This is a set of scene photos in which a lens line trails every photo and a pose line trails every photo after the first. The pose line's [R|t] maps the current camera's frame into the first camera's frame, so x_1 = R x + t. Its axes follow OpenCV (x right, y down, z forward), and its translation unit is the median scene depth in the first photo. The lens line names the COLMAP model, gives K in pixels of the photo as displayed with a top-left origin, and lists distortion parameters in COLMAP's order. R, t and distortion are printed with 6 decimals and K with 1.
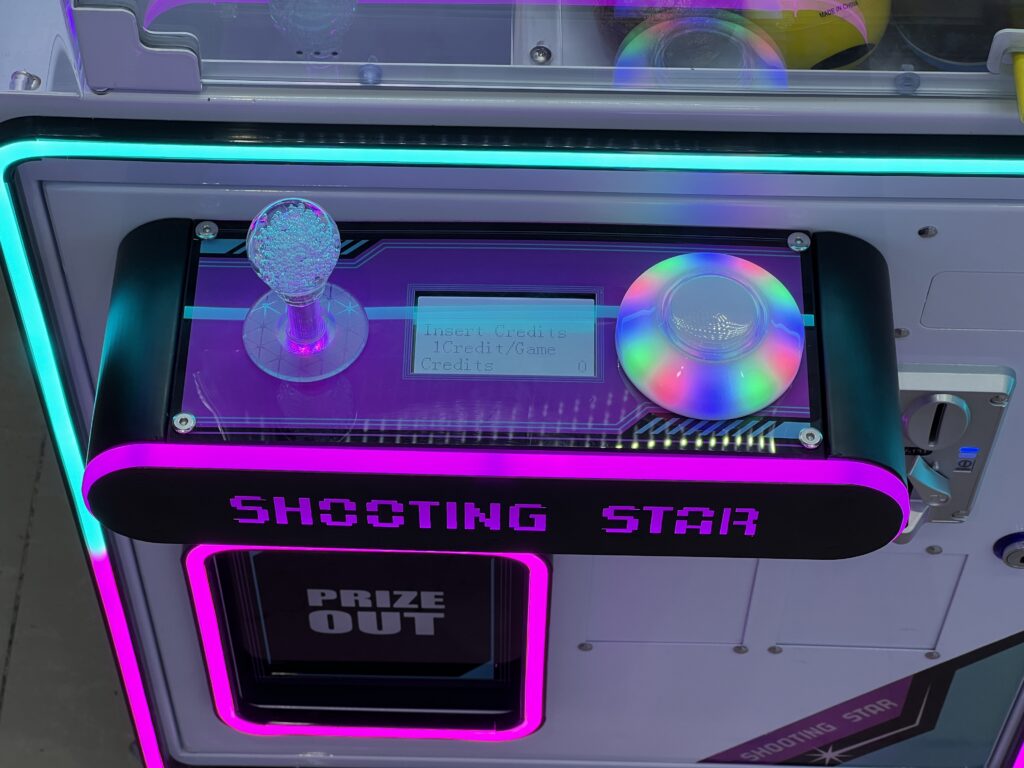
lens RADIAL K [[2298.8, 0, 501.6], [0, 2298.8, 373.5], [0, 0, 1]] dist [0.157384, 0.000000]
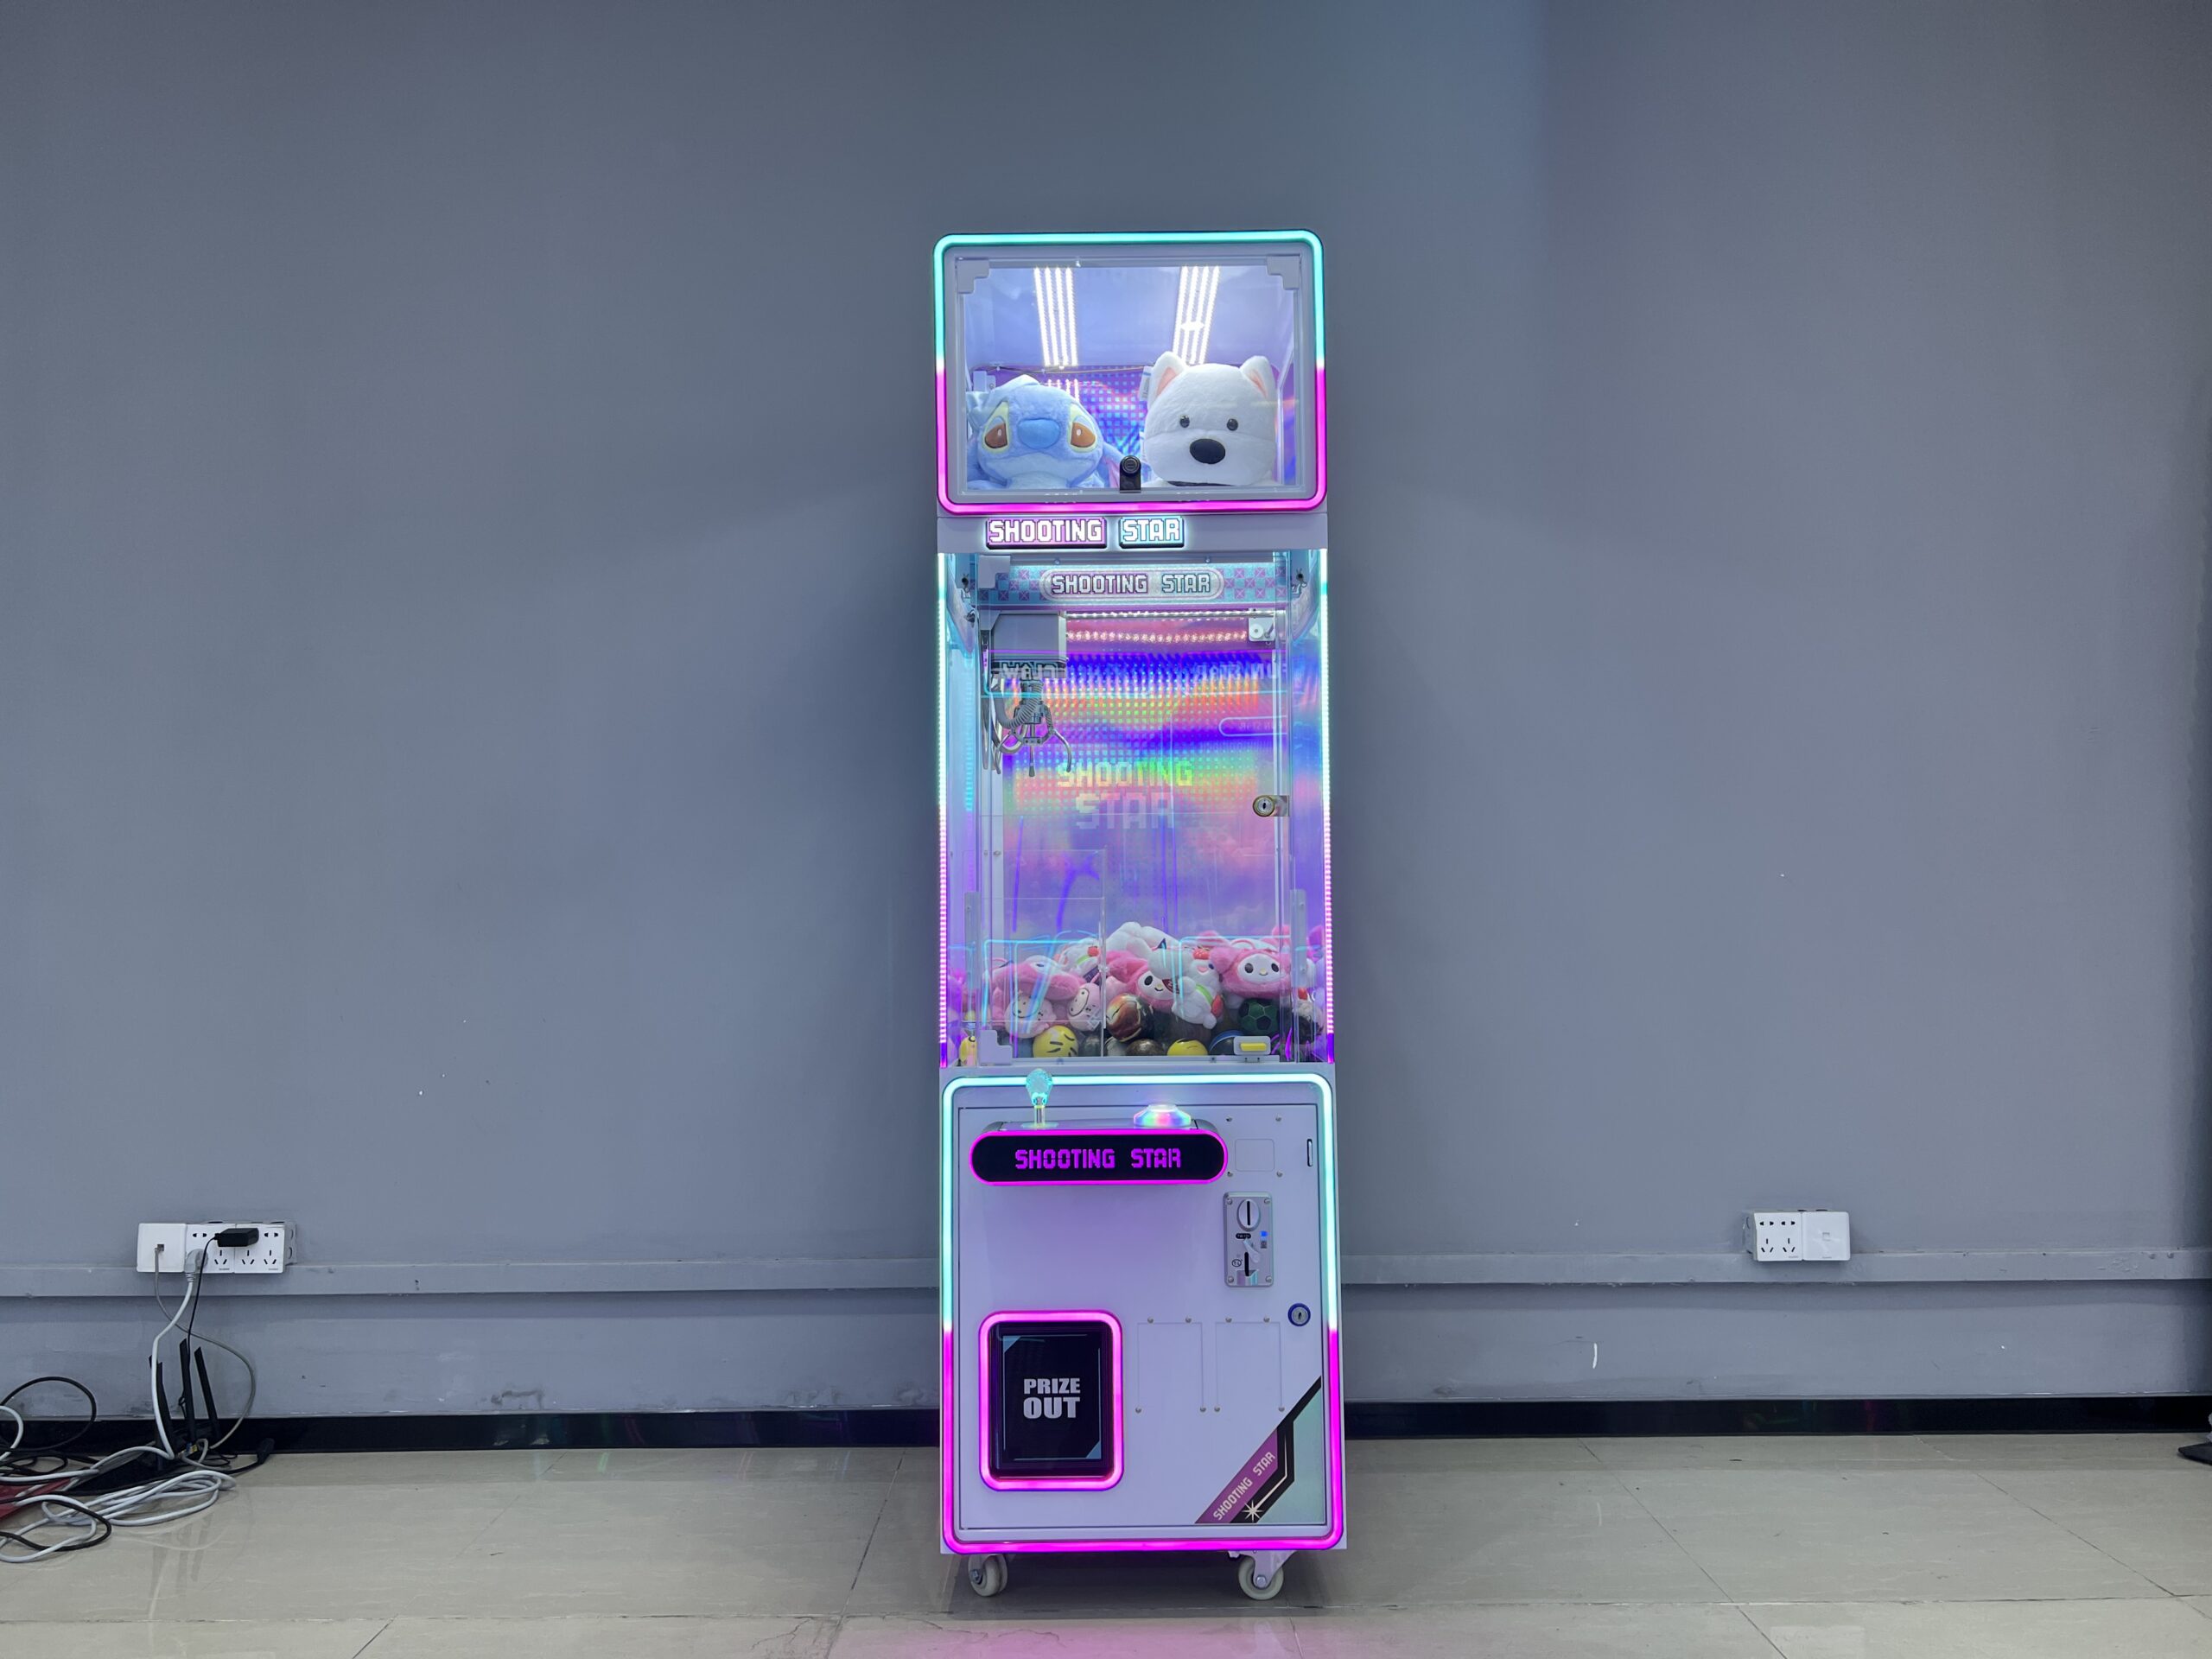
lens RADIAL K [[1686.8, 0, 1101.2], [0, 1686.8, 832.8], [0, 0, 1]] dist [0.055230, -0.068397]
pose [[0.999826, -0.015388, 0.010502, -0.011965], [0.016860, 0.507457, -0.861512, 1.357378], [0.007928, 0.861539, 0.507629, -0.425452]]
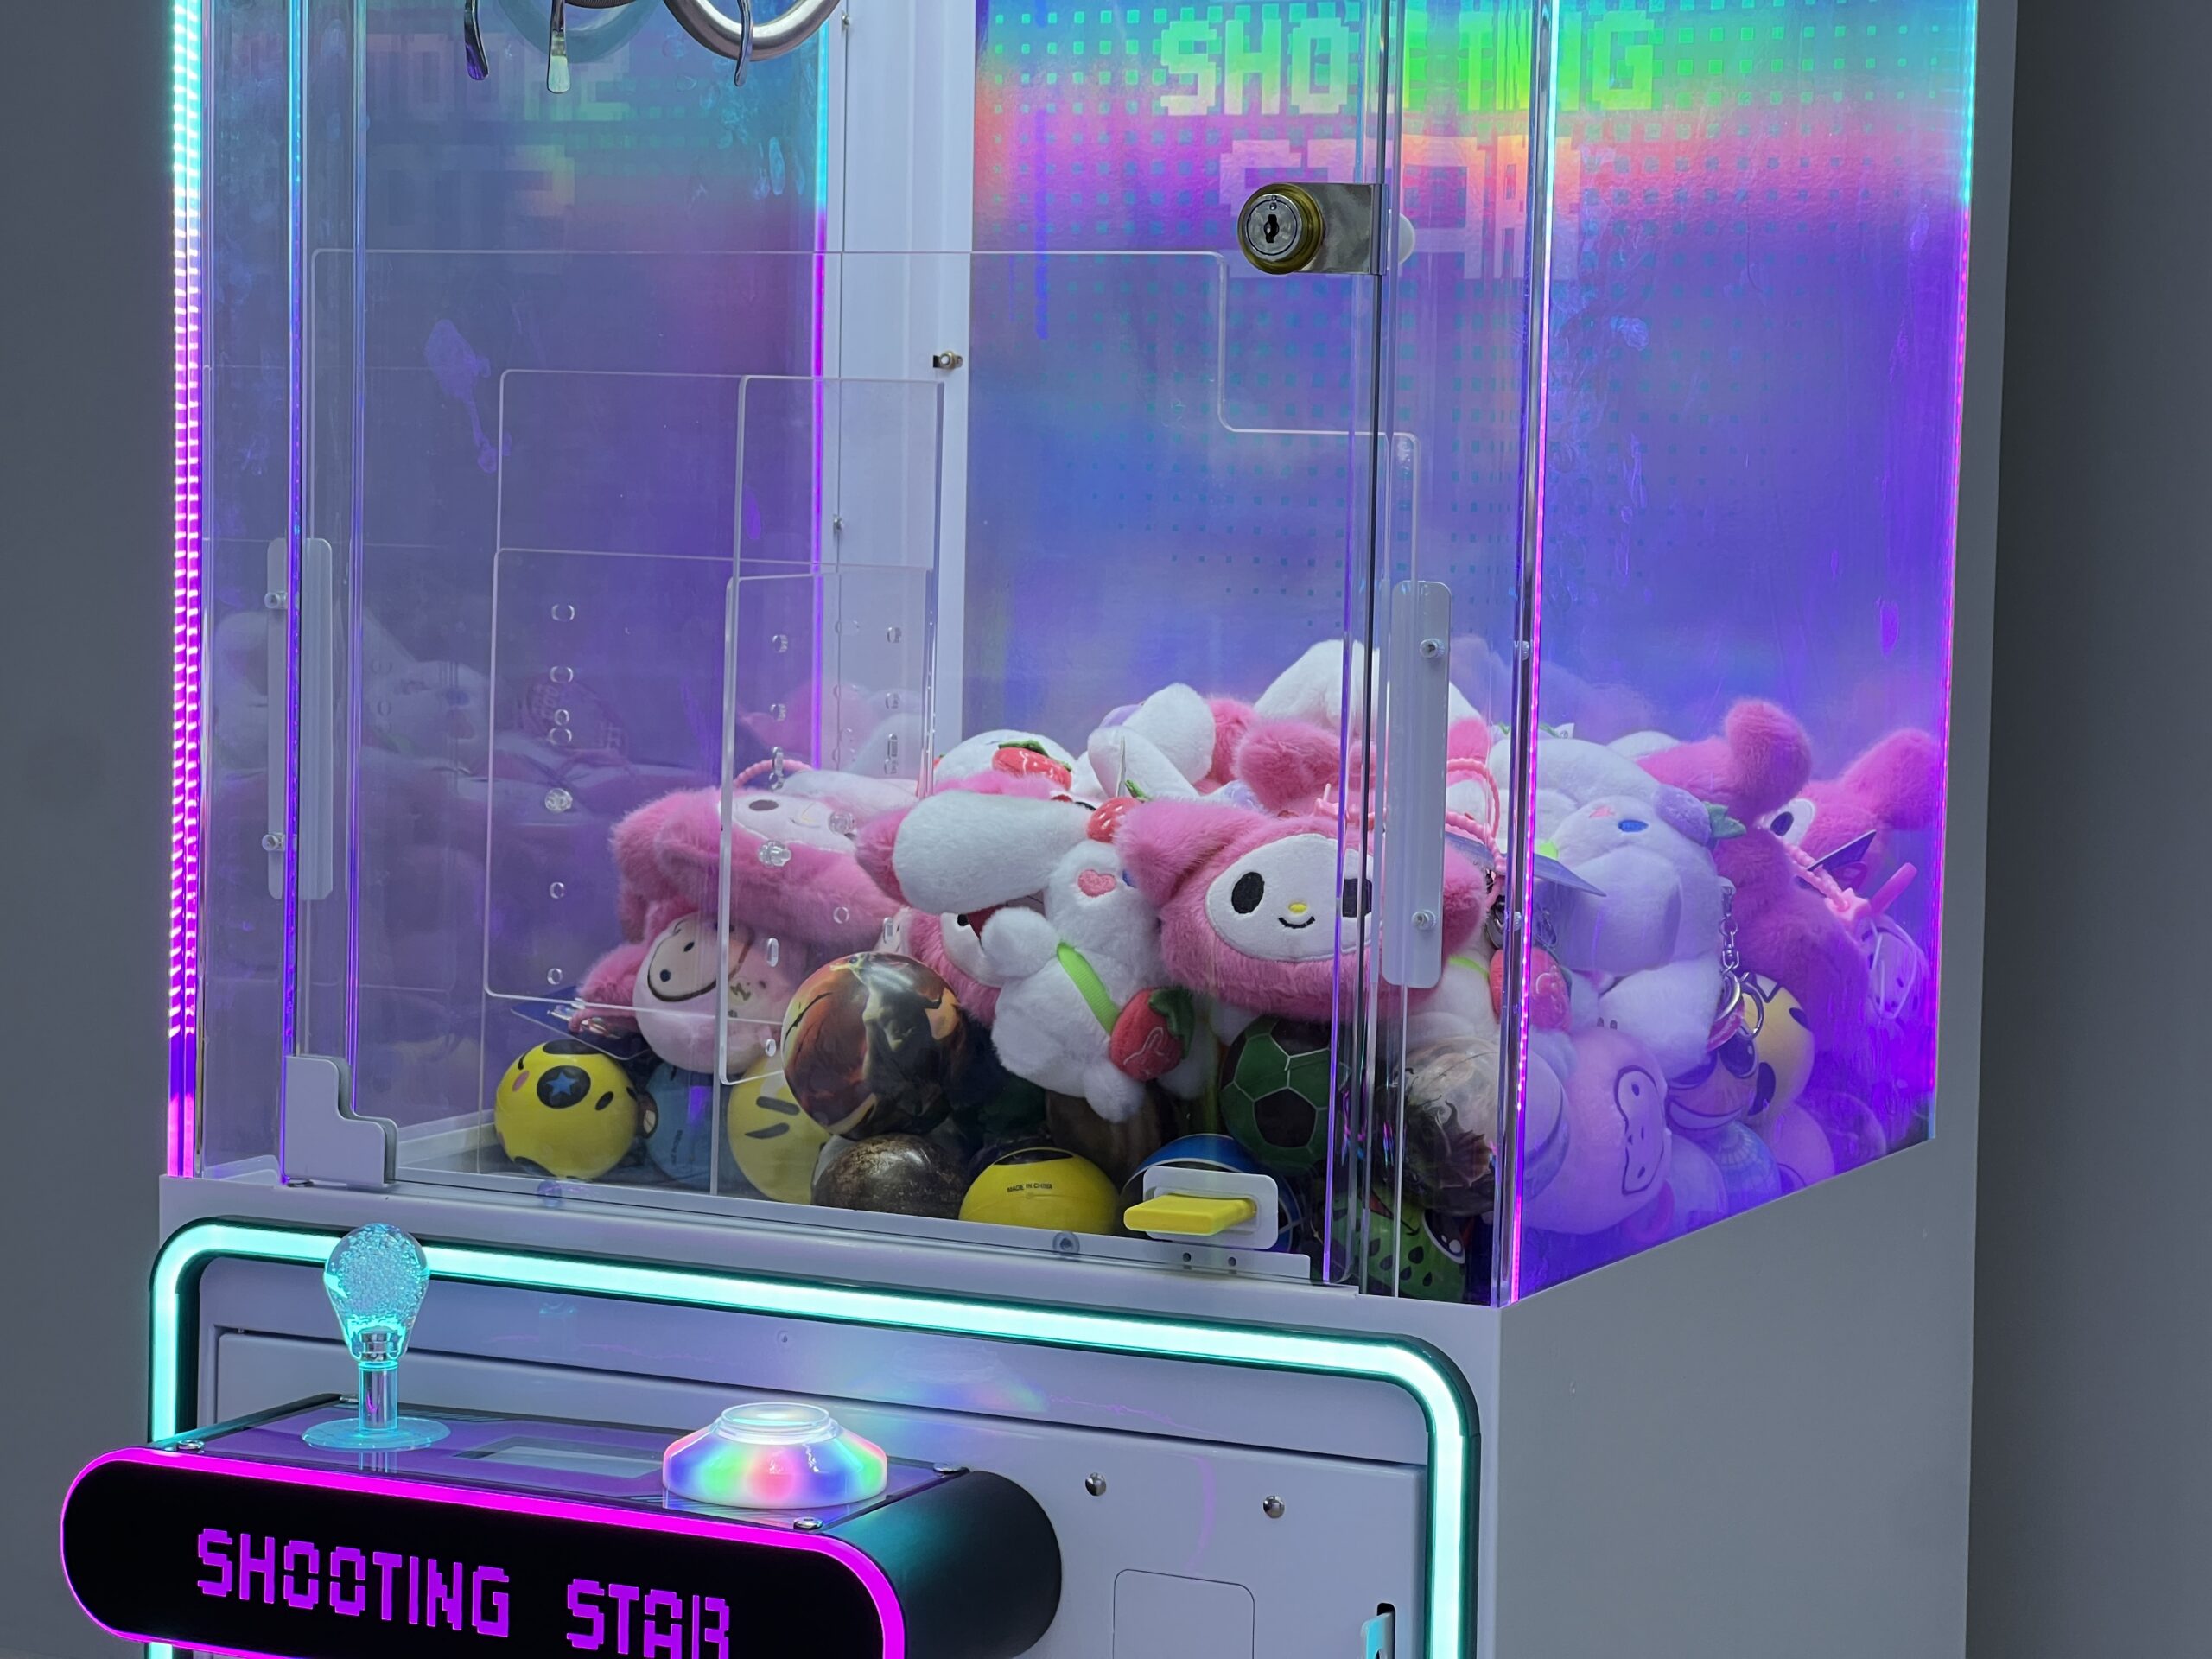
lens RADIAL K [[4965.7, 0, 1115.7], [0, 4965.7, 812.9], [0, 0, 1]] dist [0.157384, 0.000000]
pose [[0.906838, 0.046754, -0.418878, 0.700463], [-0.360523, 0.600854, -0.713441, 0.801869], [0.218328, 0.797990, 0.561733, -0.138894]]
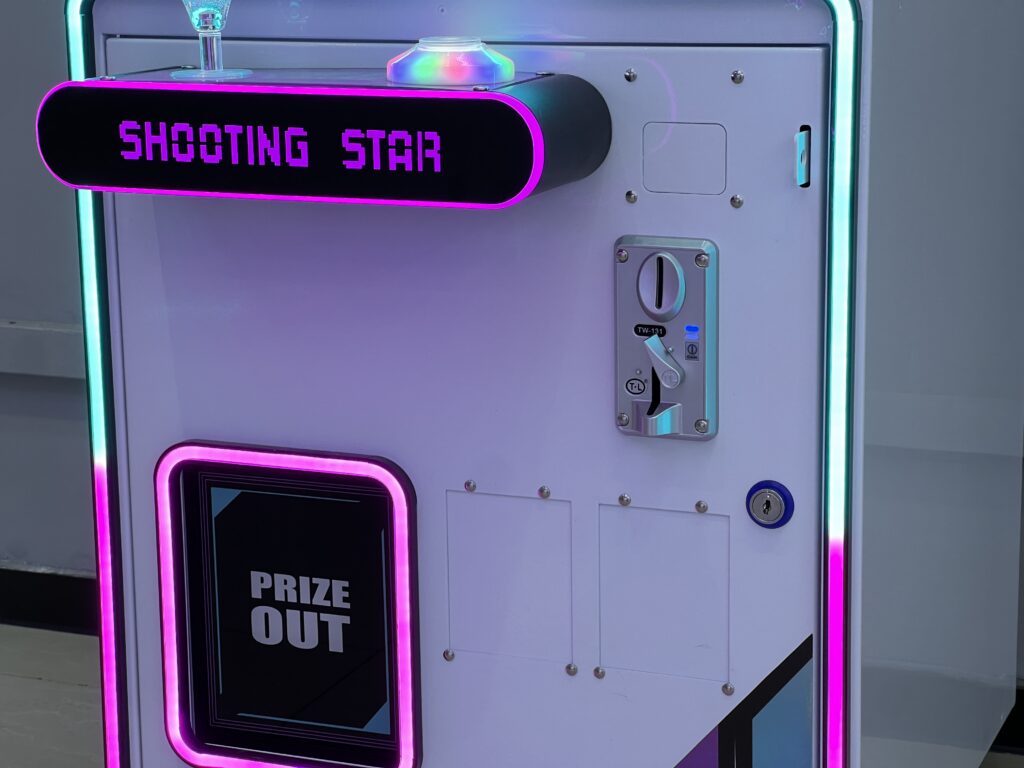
lens RADIAL K [[2298.8, 0, 515.7], [0, 2298.8, 380.6], [0, 0, 1]] dist [0.157384, 0.000000]
pose [[0.931586, 0.060487, -0.358453, 0.490563], [-0.290025, 0.718156, -0.632564, 0.766935], [0.219163, 0.693248, 0.686567, 0.097957]]
